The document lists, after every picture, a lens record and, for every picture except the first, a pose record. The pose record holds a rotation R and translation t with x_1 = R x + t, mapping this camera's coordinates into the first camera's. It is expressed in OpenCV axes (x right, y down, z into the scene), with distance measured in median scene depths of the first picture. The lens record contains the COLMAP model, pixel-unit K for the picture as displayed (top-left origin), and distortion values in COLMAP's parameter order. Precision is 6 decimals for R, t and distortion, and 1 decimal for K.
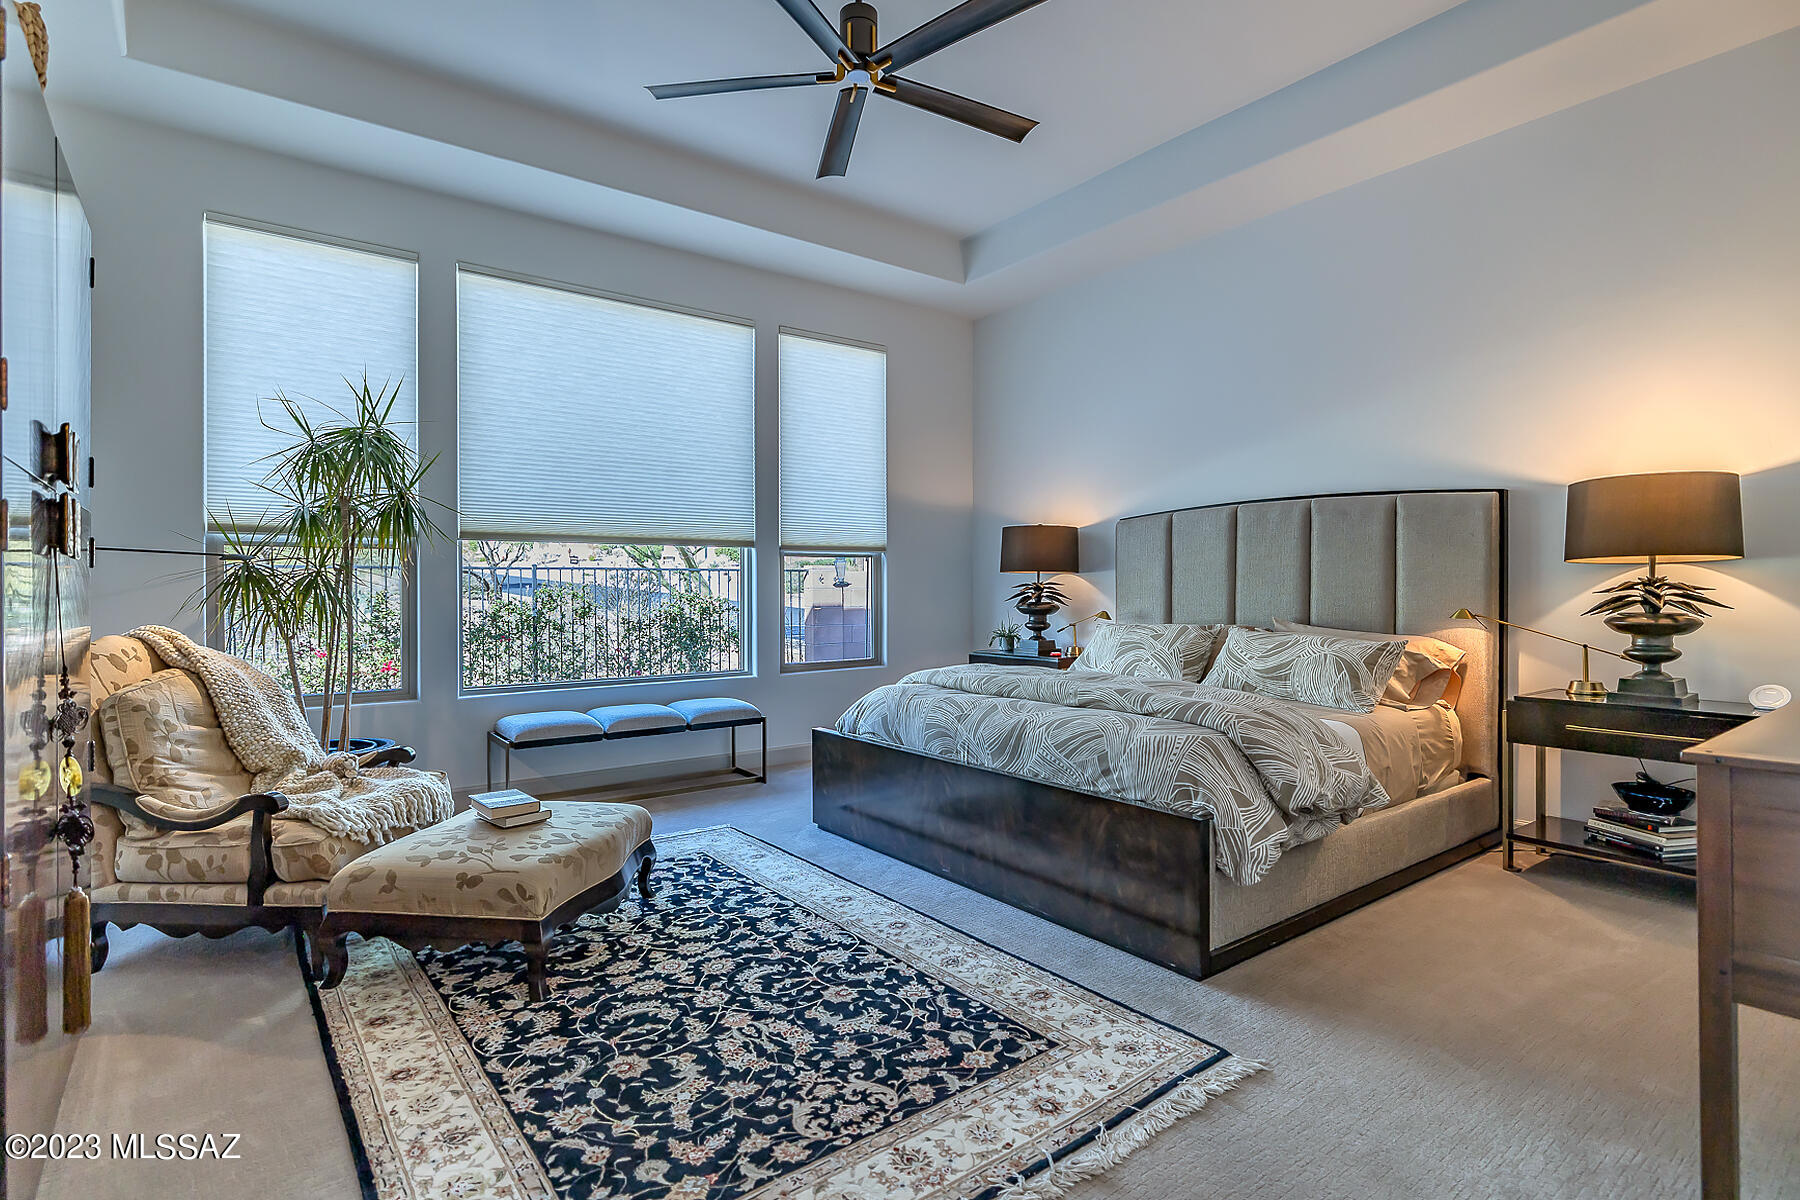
lens RADIAL K [[877.6, 0, 894.1], [0, 877.6, 602.3], [0, 0, 1]] dist [-0.001030, -0.002270]
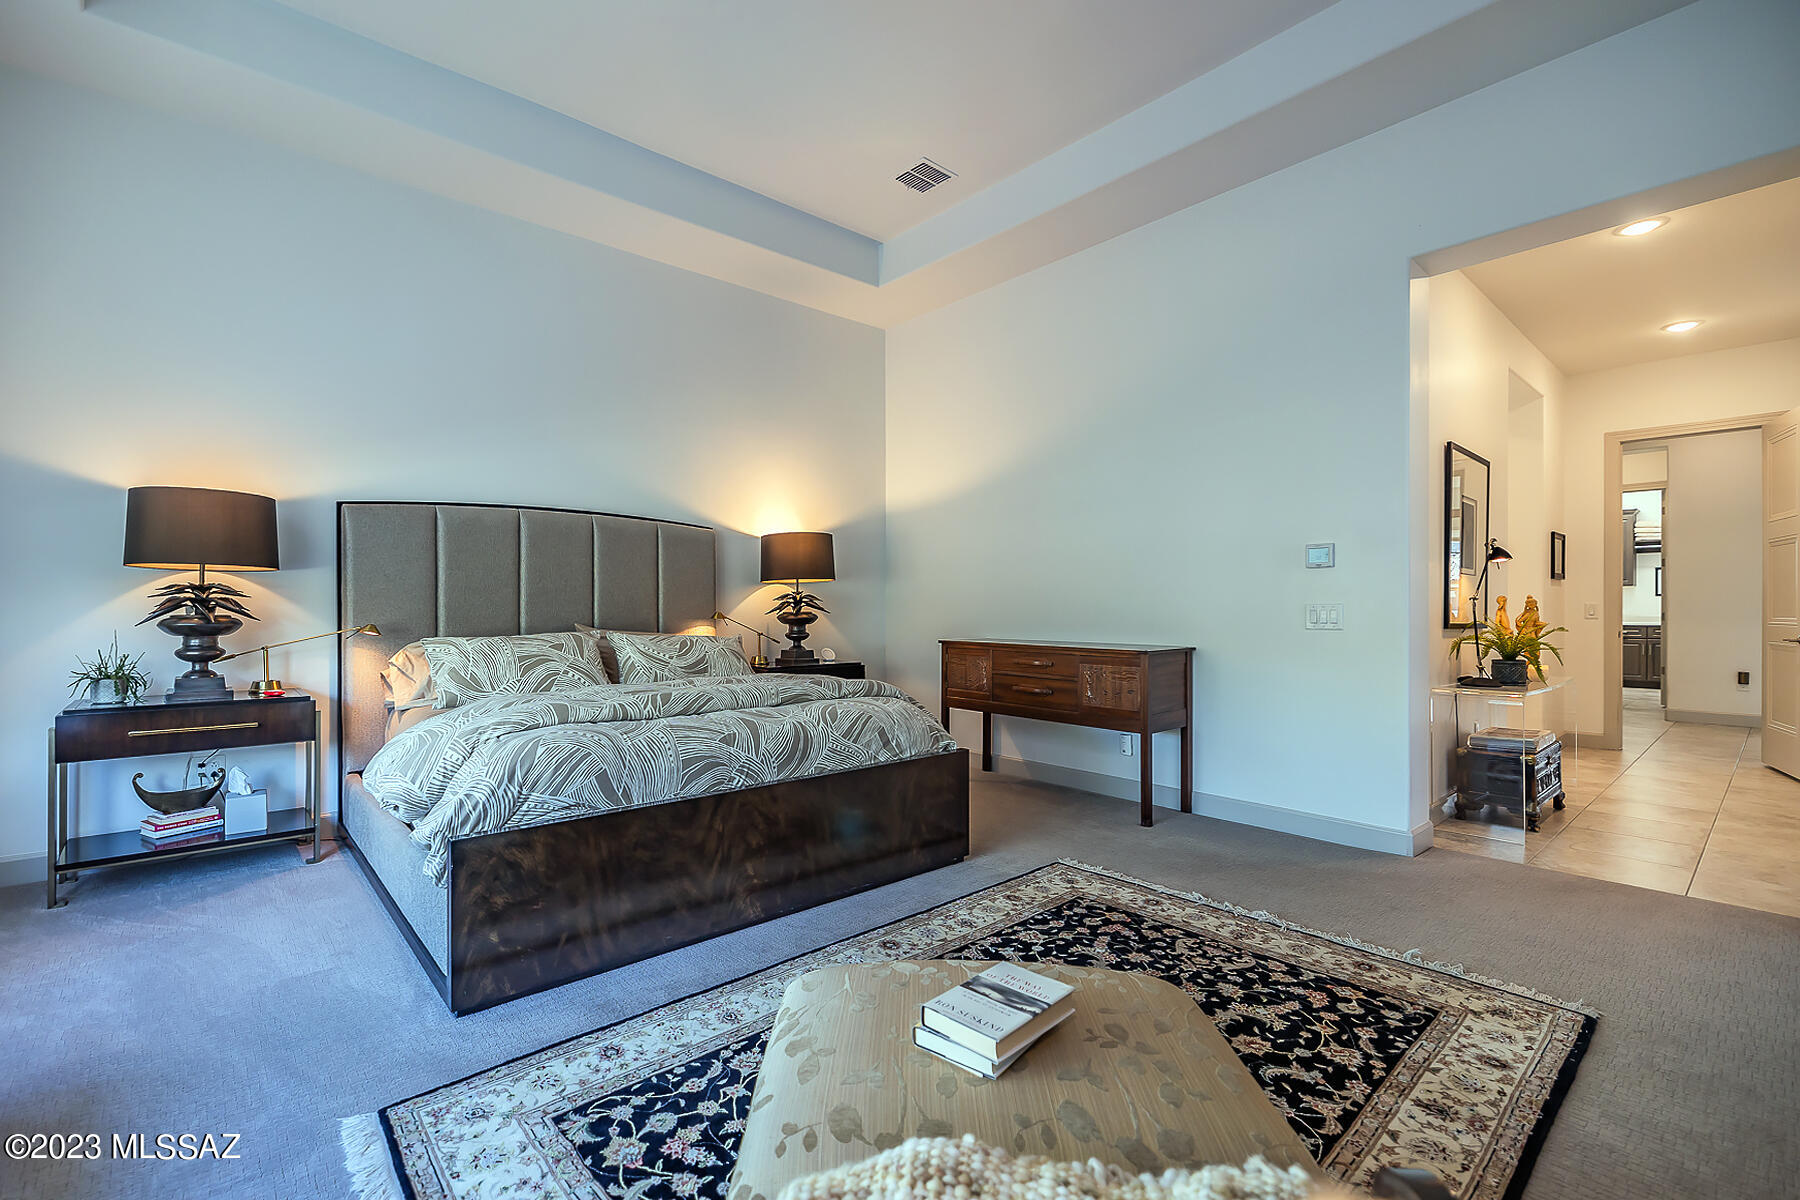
lens RADIAL K [[806.9, 0, 900.7], [0, 806.9, 595.6], [0, 0, 1]] dist [-0.000706, 0.000298]
pose [[-0.092625, 0.012336, 0.995625, -1.181833], [0.014118, 0.999839, -0.011075, -0.000622], [-0.995601, 0.013030, -0.092784, 1.443170]]
